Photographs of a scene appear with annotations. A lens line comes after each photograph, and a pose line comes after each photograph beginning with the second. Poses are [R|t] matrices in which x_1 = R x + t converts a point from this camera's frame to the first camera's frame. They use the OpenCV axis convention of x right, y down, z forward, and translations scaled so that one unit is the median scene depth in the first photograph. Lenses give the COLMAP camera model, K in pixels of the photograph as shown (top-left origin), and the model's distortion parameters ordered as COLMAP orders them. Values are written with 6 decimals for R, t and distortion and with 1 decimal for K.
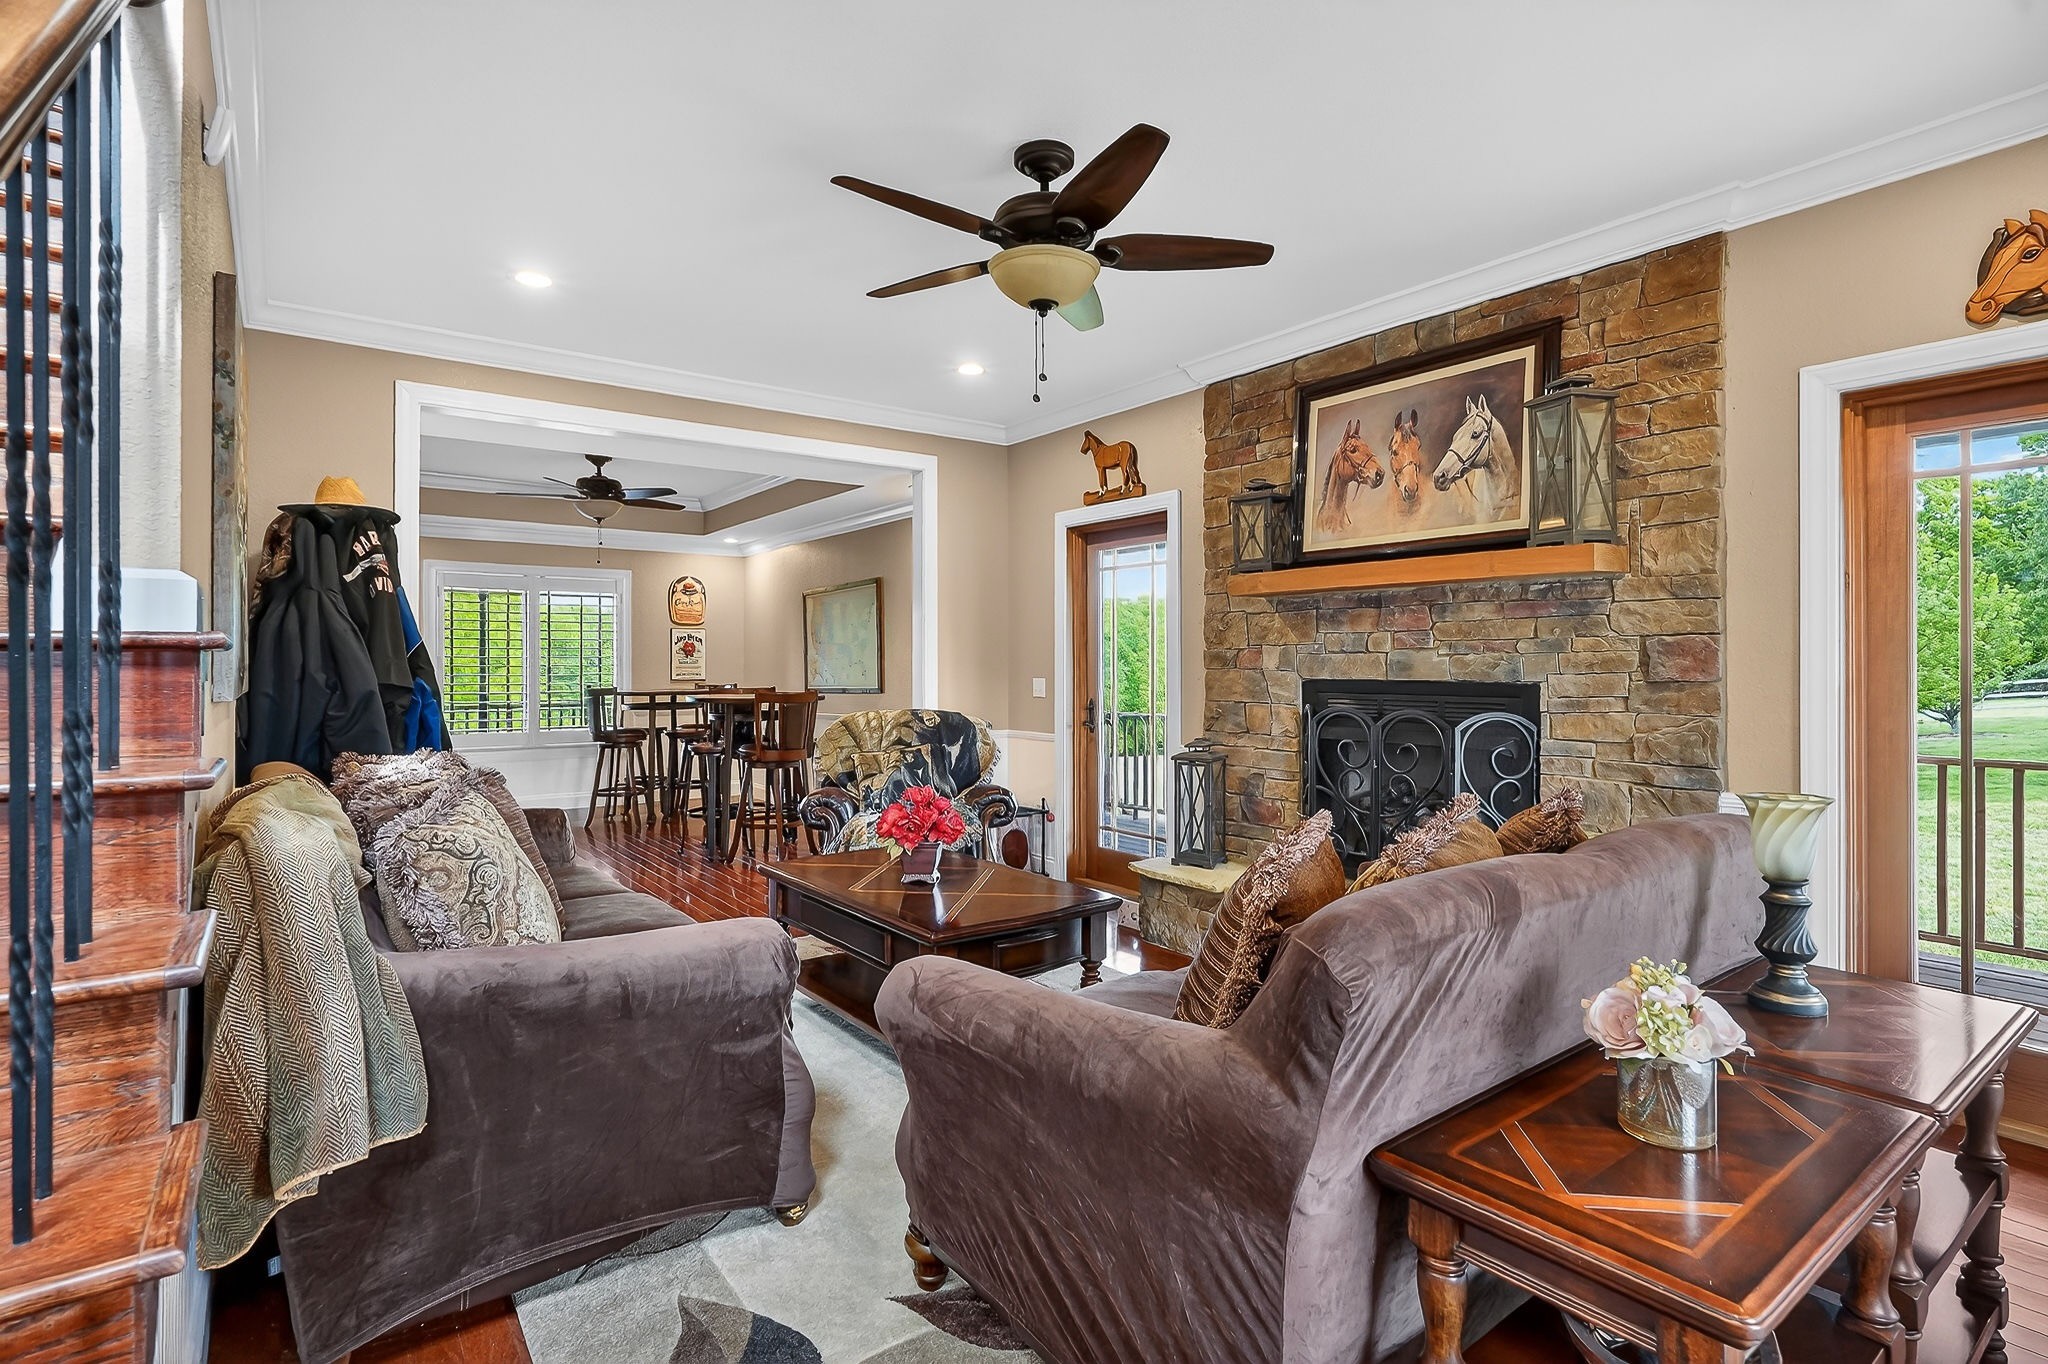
lens RADIAL K [[998.2, 0, 1017.2], [0, 998.2, 665.6], [0, 0, 1]] dist [0.000317, 0.001048]
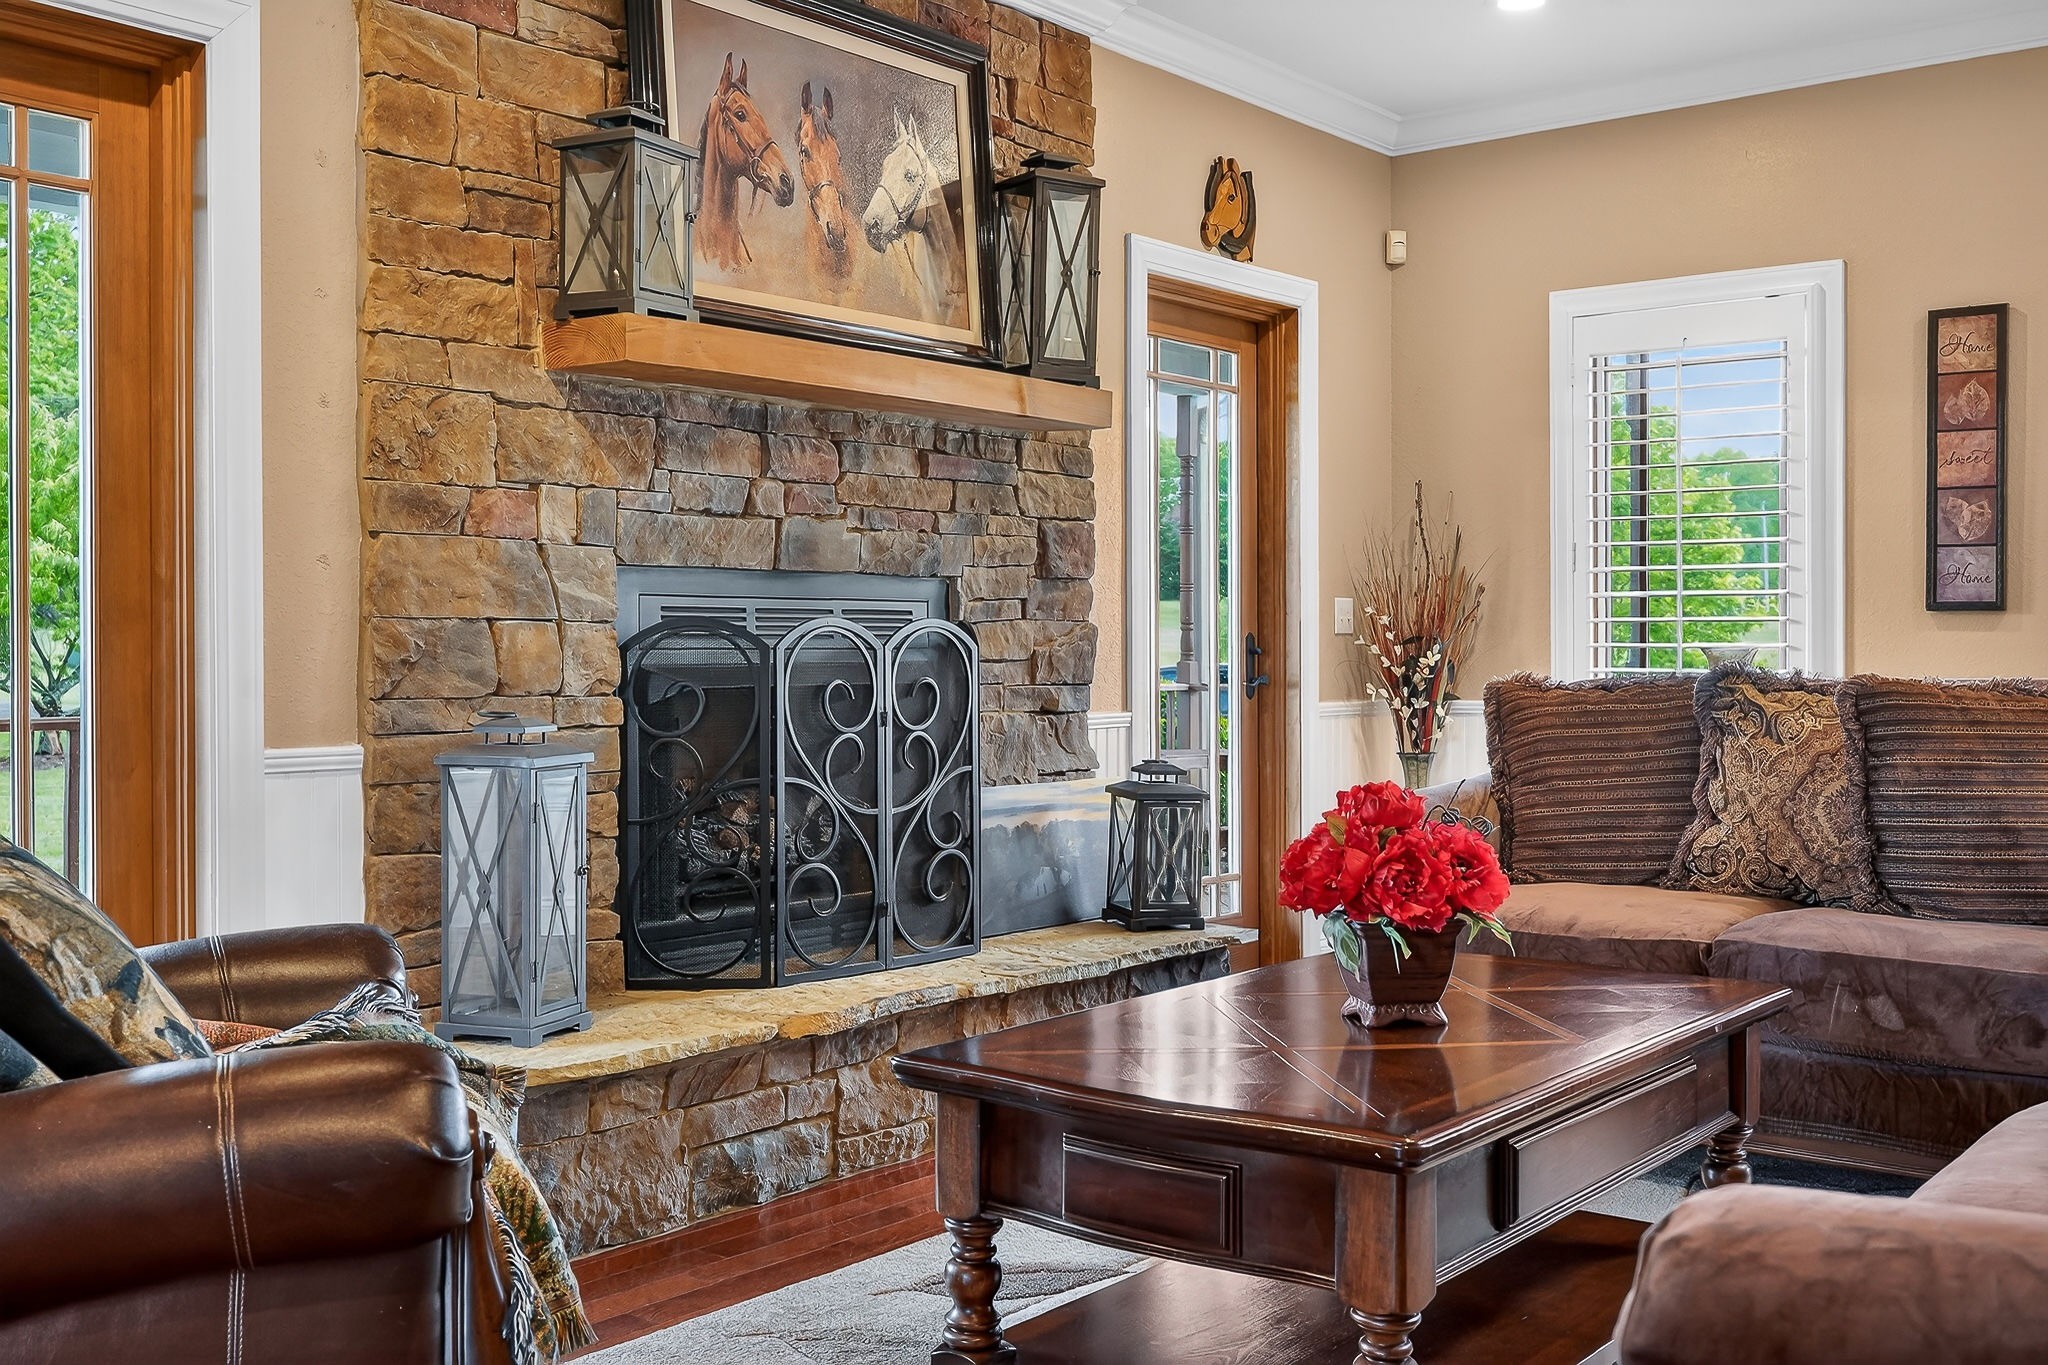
lens RADIAL K [[2066.0, 0, 1010.7], [0, 2066.0, 678.1], [0, 0, 1]] dist [-0.004257, 0.000000]
pose [[-0.248656, -0.011343, 0.968525, -0.802470], [0.003945, 0.999911, 0.012724, 0.064323], [-0.968584, 0.006985, -0.248589, 1.263948]]
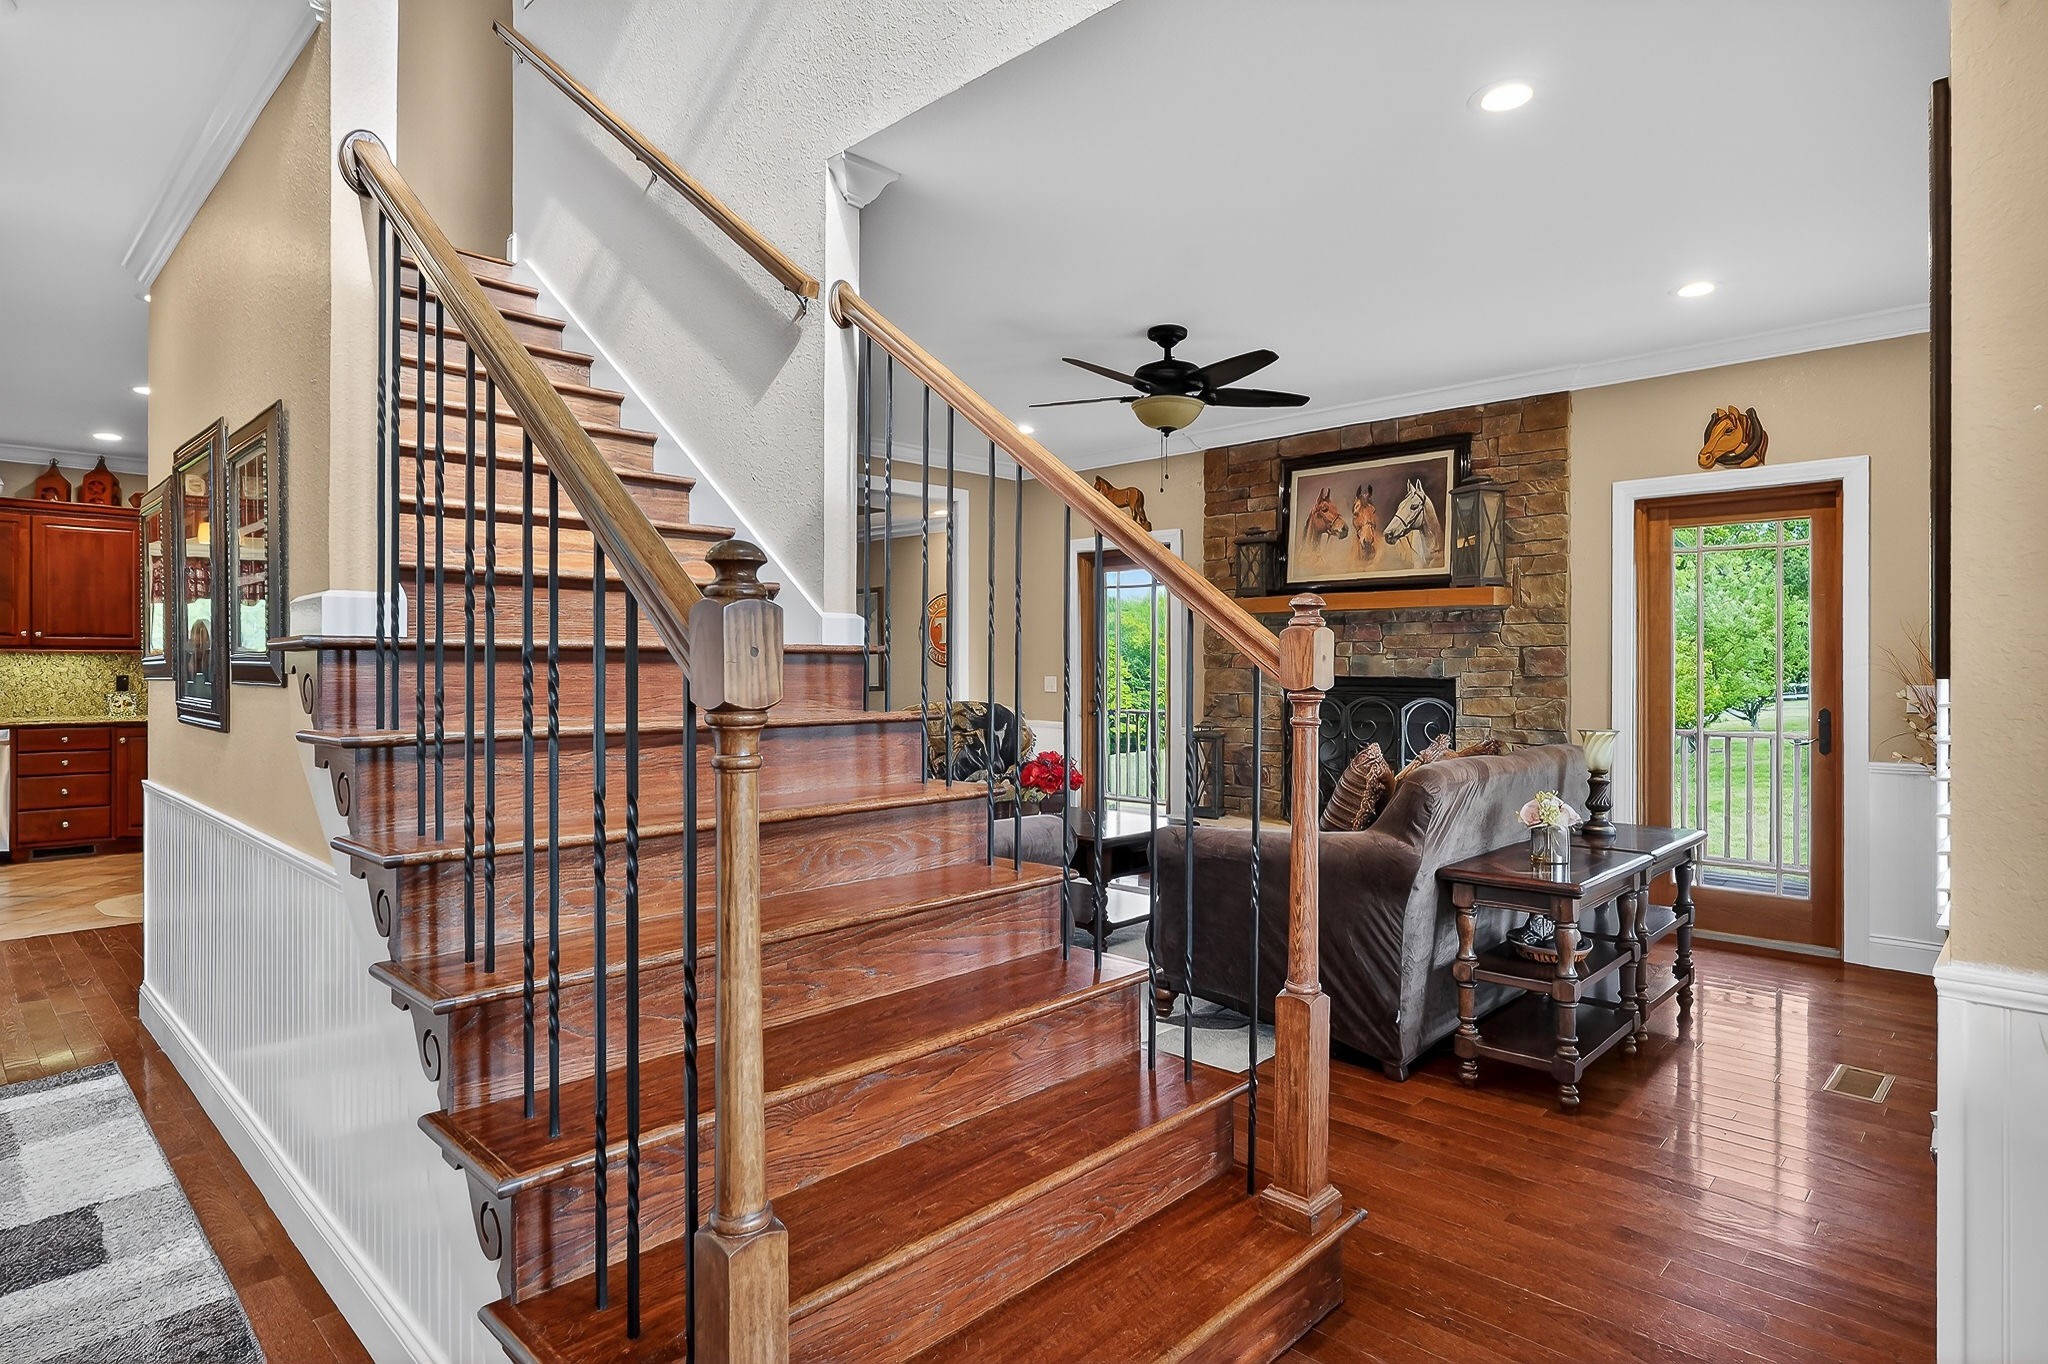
lens RADIAL K [[1090.6, 0, 1029.6], [0, 1090.6, 672.6], [0, 0, 1]] dist [-0.002673, -0.001125]
pose [[0.987000, 0.001381, 0.160716, -0.346407], [-0.002051, 0.999990, 0.004005, 0.004124], [-0.160709, -0.004283, 0.986992, -0.474596]]
